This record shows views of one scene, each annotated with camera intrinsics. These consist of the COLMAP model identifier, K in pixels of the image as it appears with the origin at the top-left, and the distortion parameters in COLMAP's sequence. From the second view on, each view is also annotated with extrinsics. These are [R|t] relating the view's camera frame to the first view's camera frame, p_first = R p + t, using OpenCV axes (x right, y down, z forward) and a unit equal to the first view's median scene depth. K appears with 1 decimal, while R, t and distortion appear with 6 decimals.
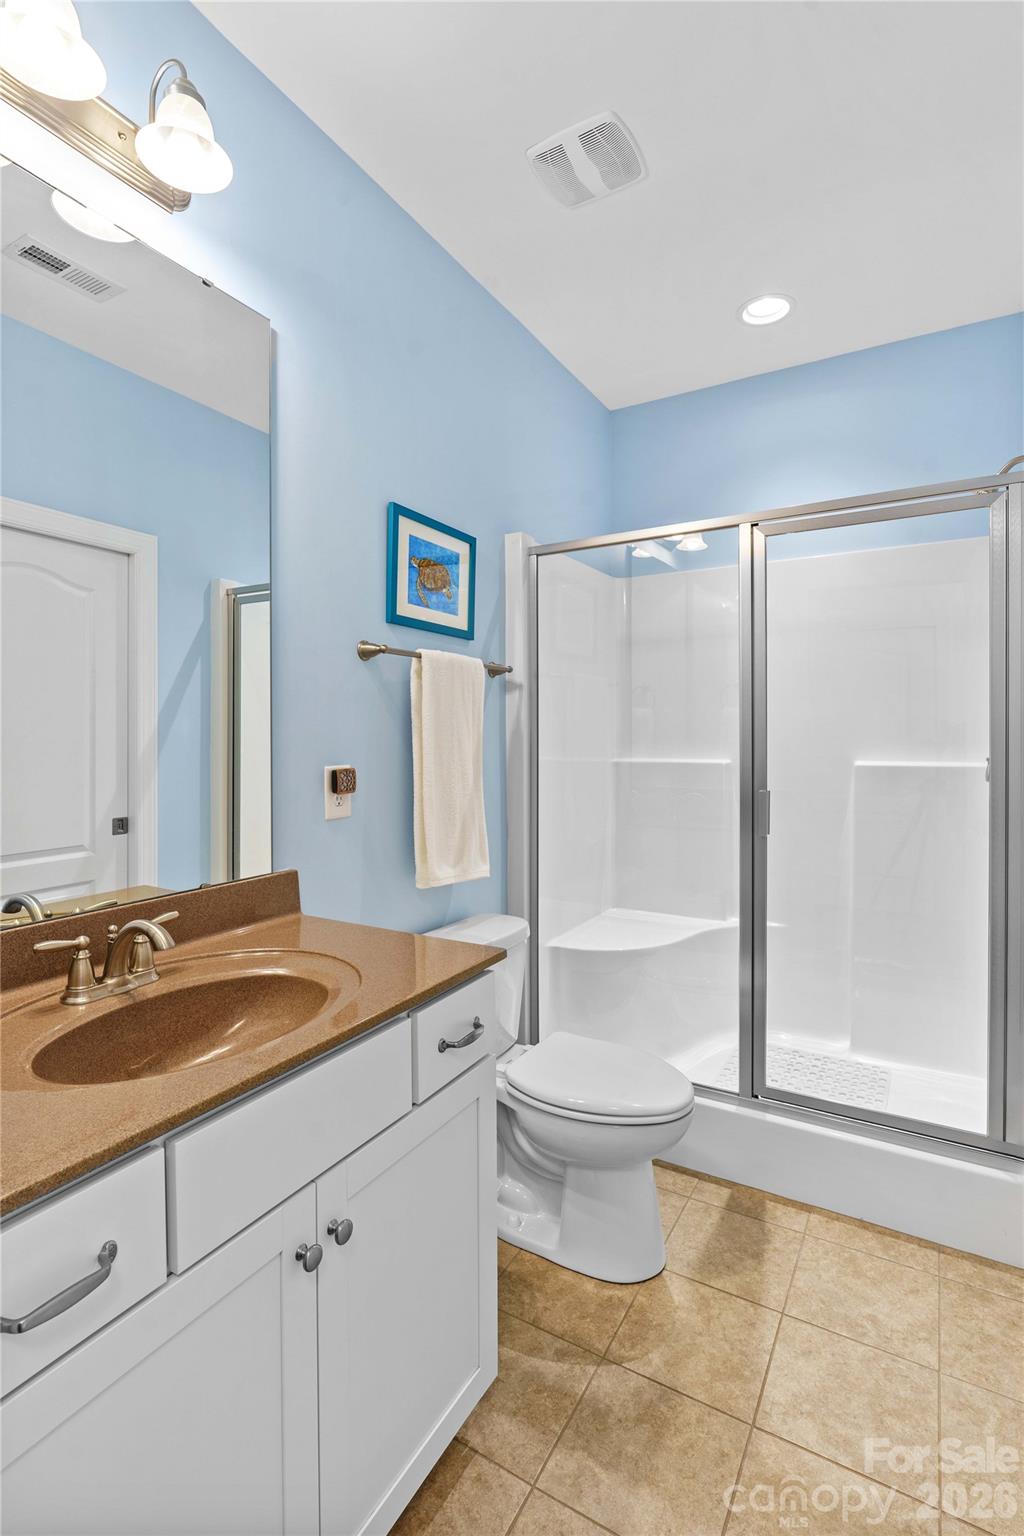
lens RADIAL K [[705.1, 0, 513.6], [0, 705.1, 766.2], [0, 0, 1]] dist [0.001252, 0.000155]
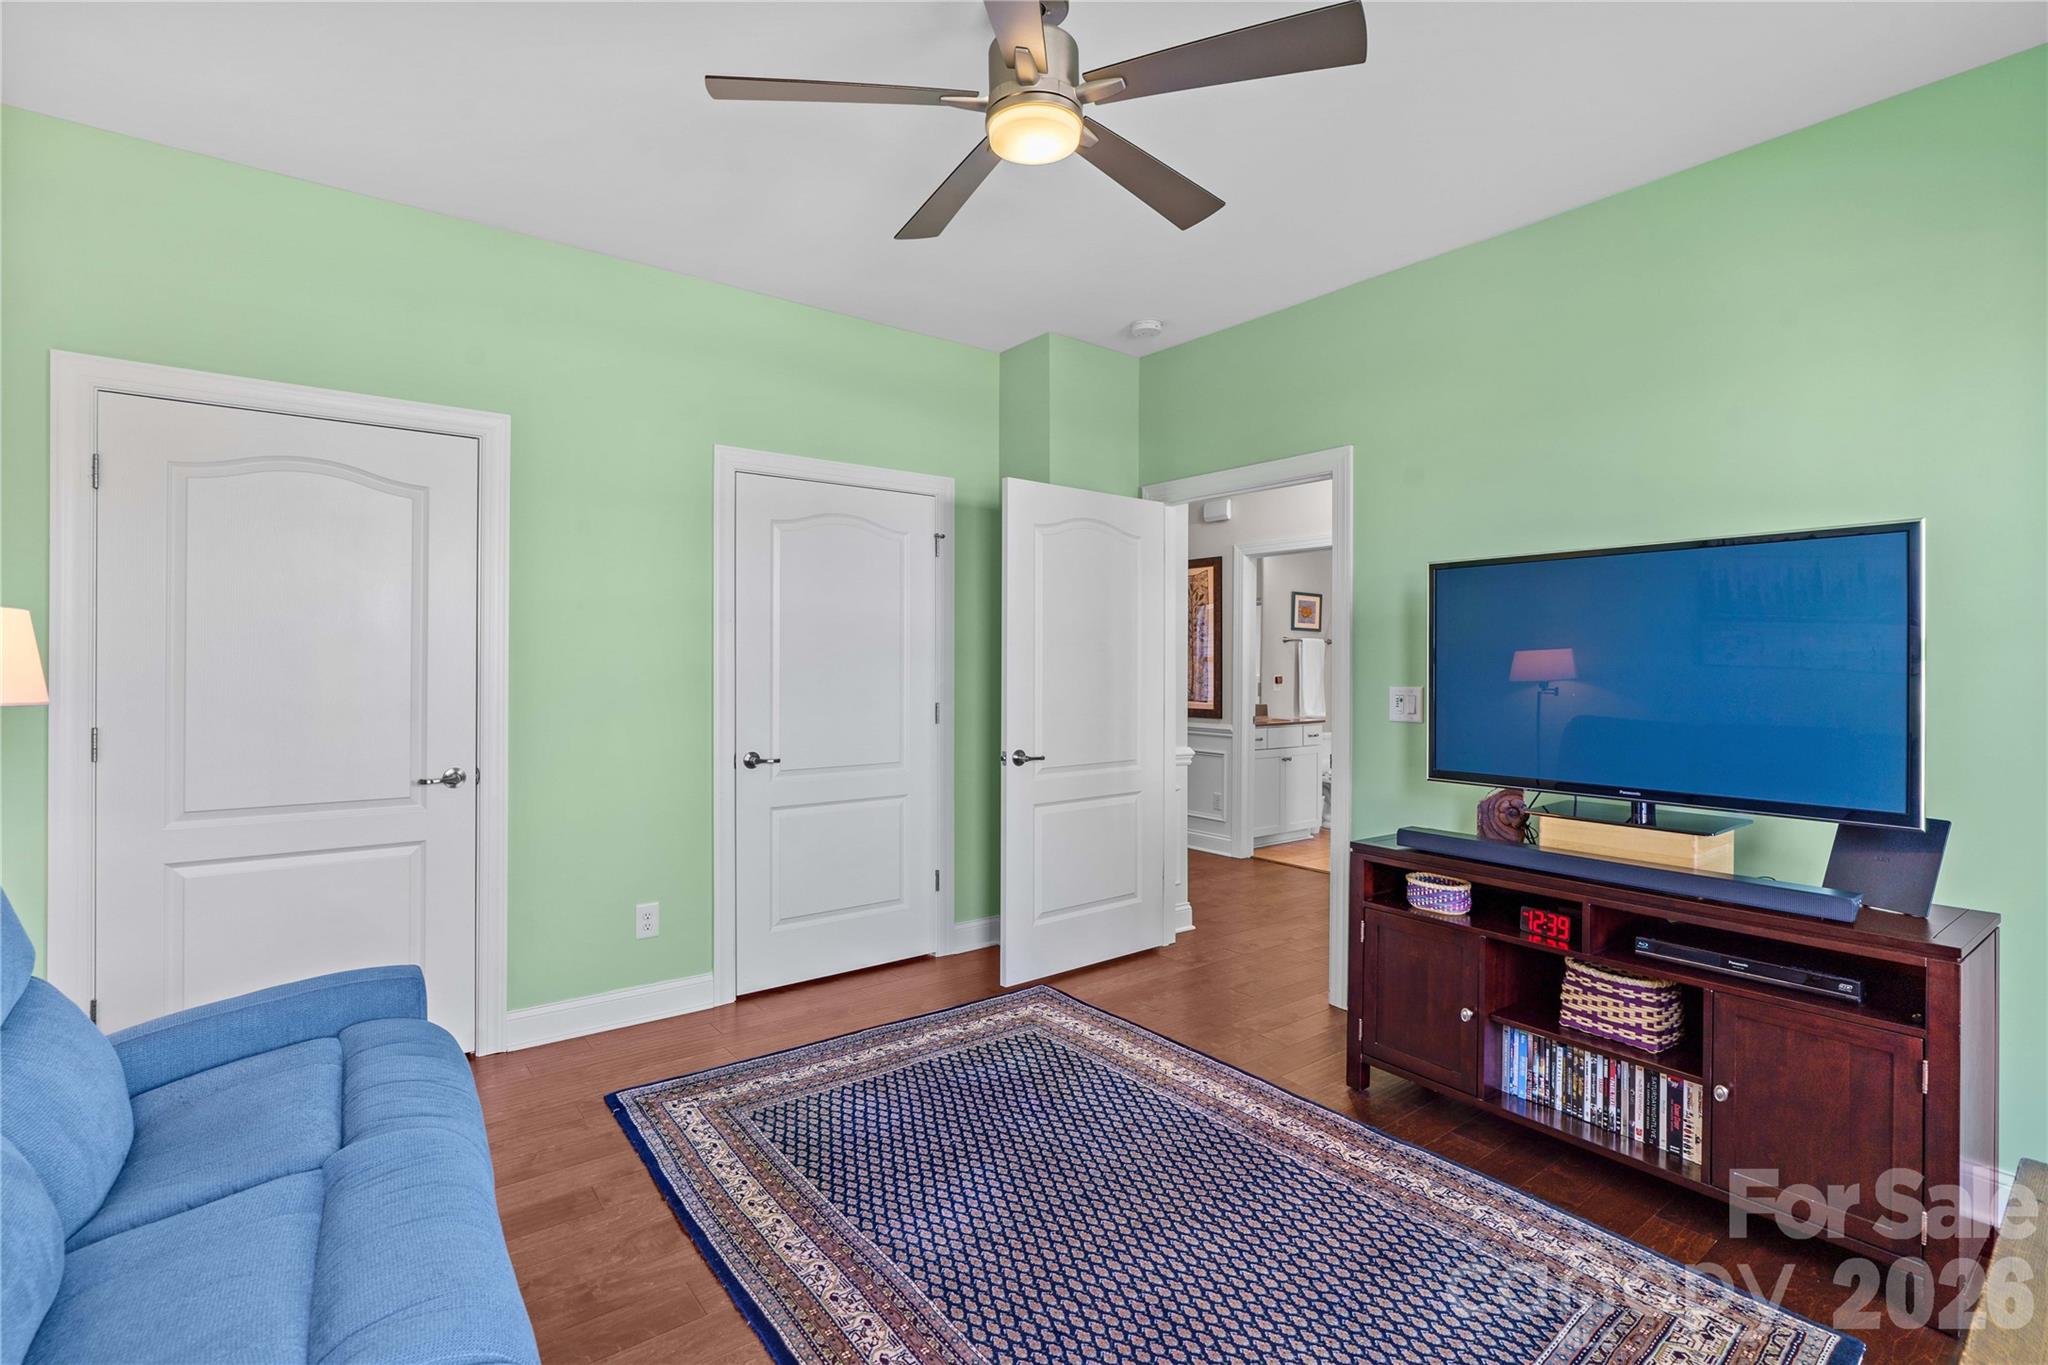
lens RADIAL K [[940.1, 0, 1027.3], [0, 940.1, 675.9], [0, 0, 1]] dist [0.001252, 0.000155]
pose [[0.918967, -0.000591, -0.394334, 0.390219], [0.000803, 1.000000, 0.000373, -0.001372], [0.394333, -0.000660, 0.918967, -3.306317]]
